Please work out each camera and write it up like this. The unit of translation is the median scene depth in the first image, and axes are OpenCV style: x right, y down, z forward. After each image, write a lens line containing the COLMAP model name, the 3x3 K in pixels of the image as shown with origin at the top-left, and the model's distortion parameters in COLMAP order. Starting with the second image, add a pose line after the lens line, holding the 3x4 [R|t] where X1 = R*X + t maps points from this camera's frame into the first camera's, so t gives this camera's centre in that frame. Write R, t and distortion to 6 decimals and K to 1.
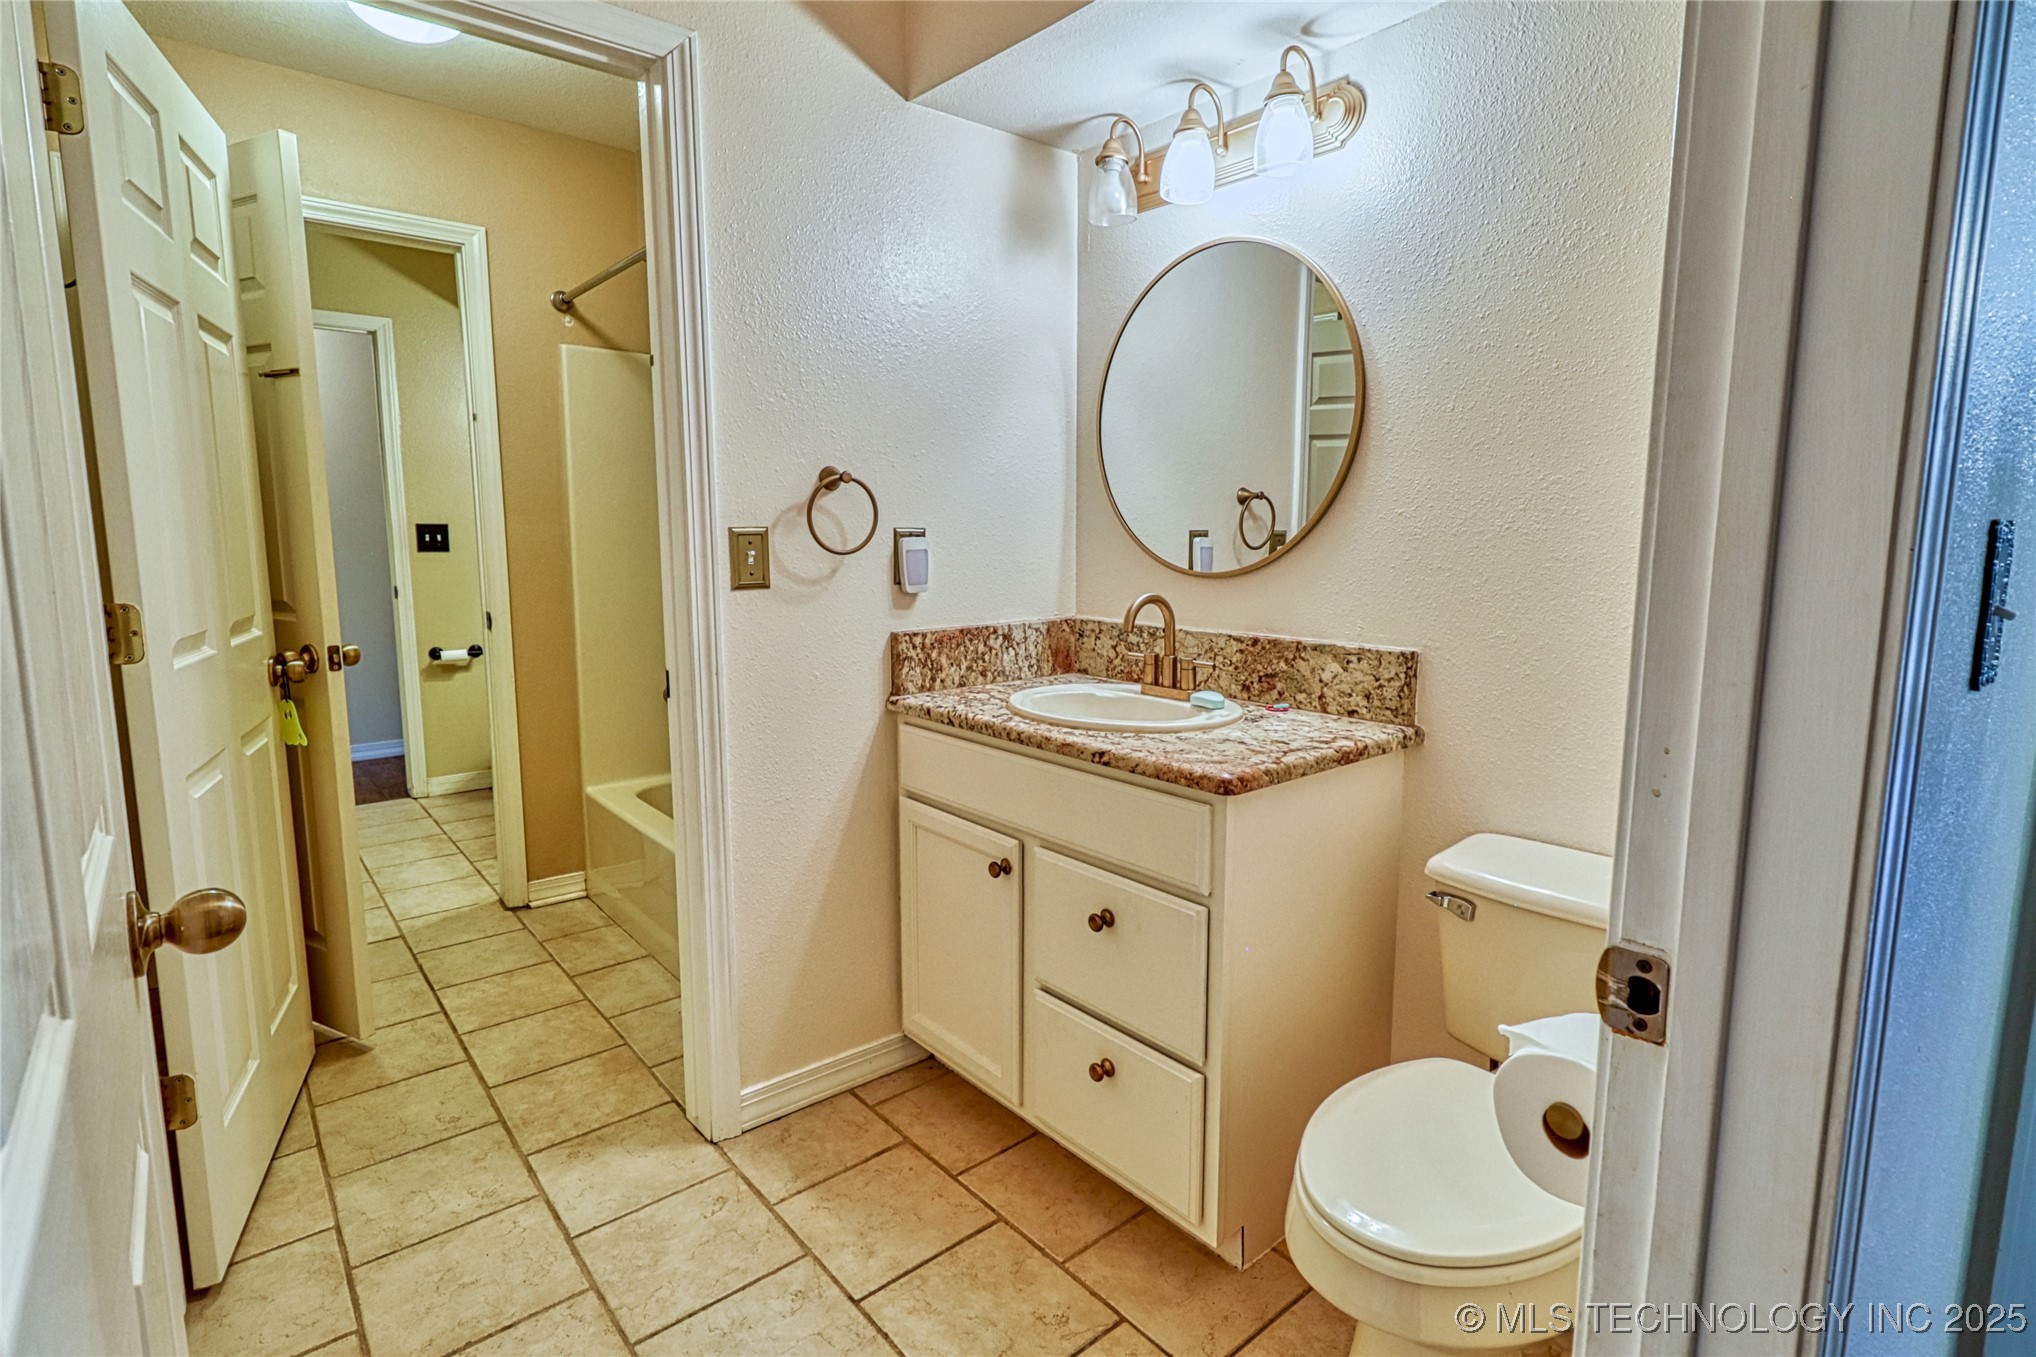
lens RADIAL K [[992.6, 0, 1001.7], [0, 992.6, 668.5], [0, 0, 1]] dist [0.011276, 0.000012]
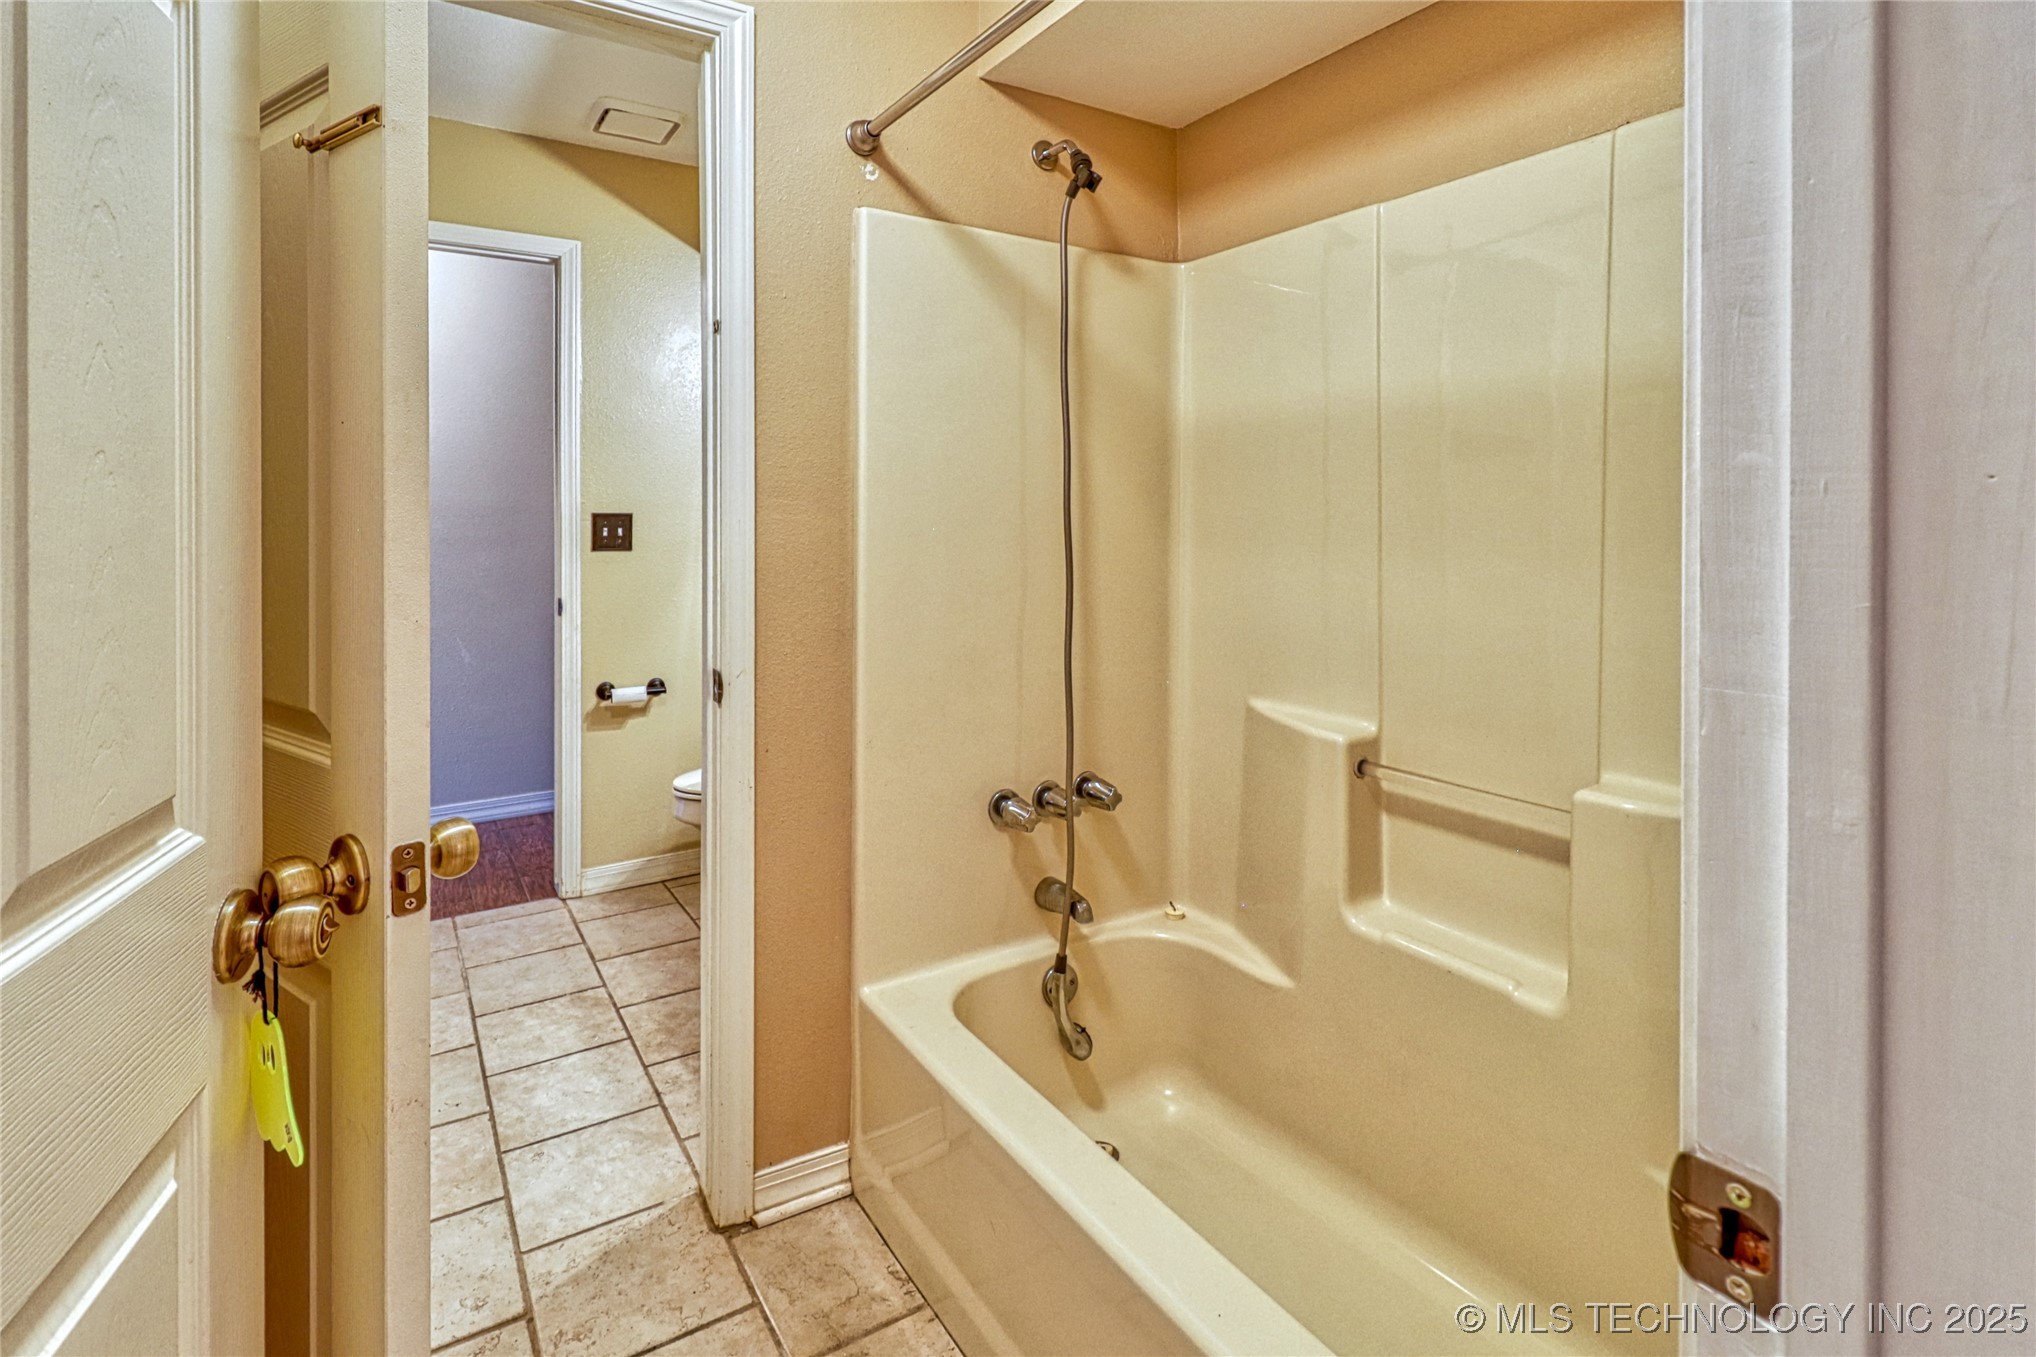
lens RADIAL K [[992.6, 0, 991.9], [0, 992.6, 532.2], [0, 0, 1]] dist [0.011276, 0.000012]
pose [[0.991530, 0.001105, -0.129871, -0.274278], [-0.017032, 0.992435, -0.121588, -0.064299], [0.128754, 0.122770, 0.984048, 0.436760]]
